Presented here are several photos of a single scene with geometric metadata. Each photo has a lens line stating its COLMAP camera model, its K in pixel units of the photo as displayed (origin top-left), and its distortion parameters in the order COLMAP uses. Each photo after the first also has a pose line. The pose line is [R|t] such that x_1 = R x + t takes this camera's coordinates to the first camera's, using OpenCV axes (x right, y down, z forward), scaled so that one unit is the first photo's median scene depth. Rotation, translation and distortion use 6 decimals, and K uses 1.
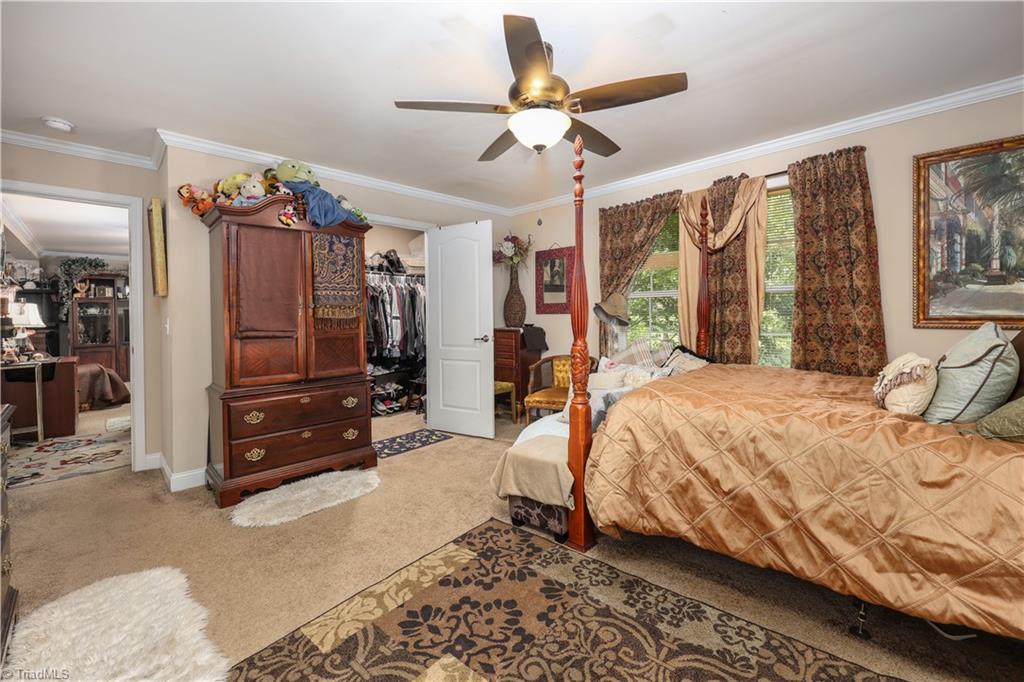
lens RADIAL K [[407.3, 0, 515.7], [0, 407.3, 319.7], [0, 0, 1]] dist [-0.000957, -0.000024]
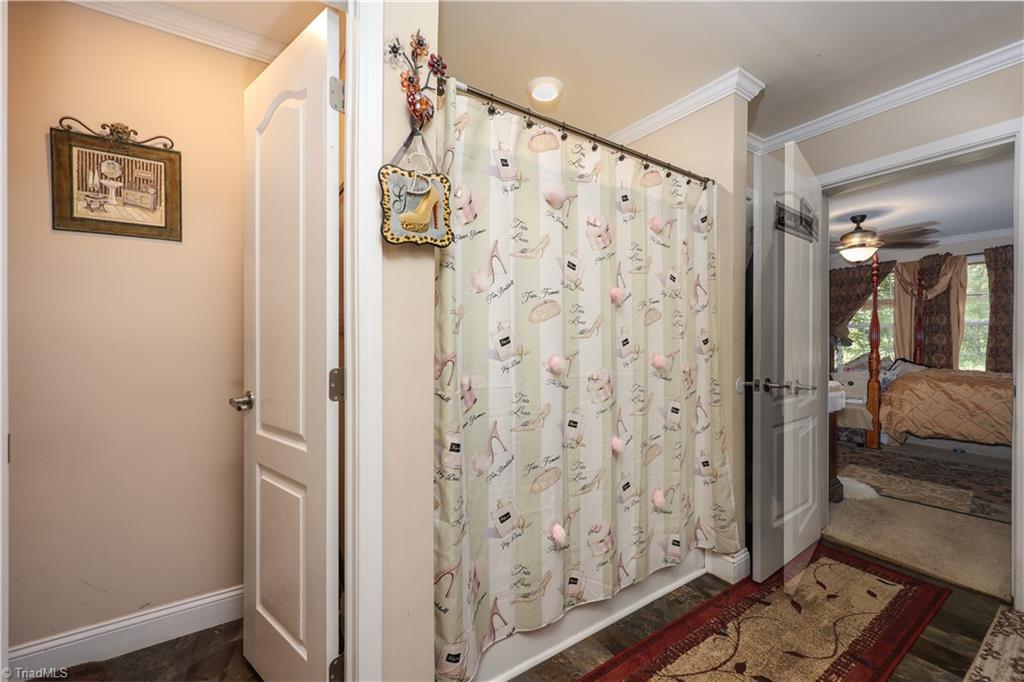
lens RADIAL K [[401.0, 0, 512.0], [0, 401.0, 341.0], [0, 0, 1]] dist [0.000080, 0.000075]
pose [[0.976465, 0.004930, -0.215622, -1.342139], [-0.005207, 0.999986, -0.000718, 0.004123], [0.215615, 0.001824, 0.976477, -1.582067]]
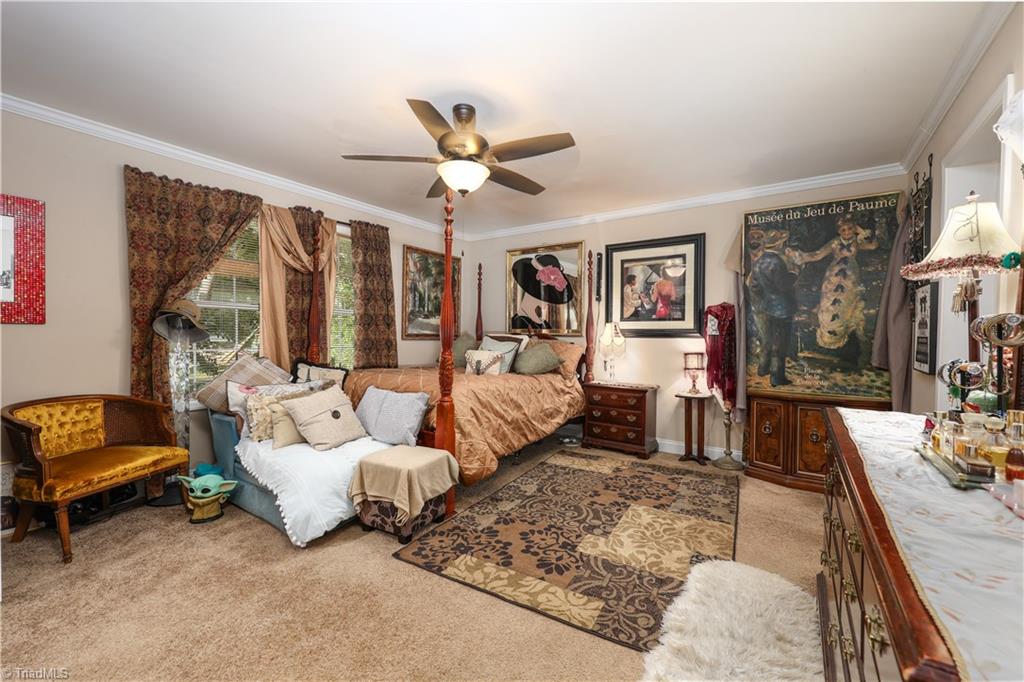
lens RADIAL K [[417.2, 0, 512.0], [0, 417.2, 341.0], [0, 0, 1]] dist [0.000642, 0.000204]
pose [[-0.157202, -0.009278, 0.987523, -1.251534], [-0.001313, 0.999957, 0.009186, 0.010254], [-0.987566, 0.000147, -0.157207, 1.105683]]
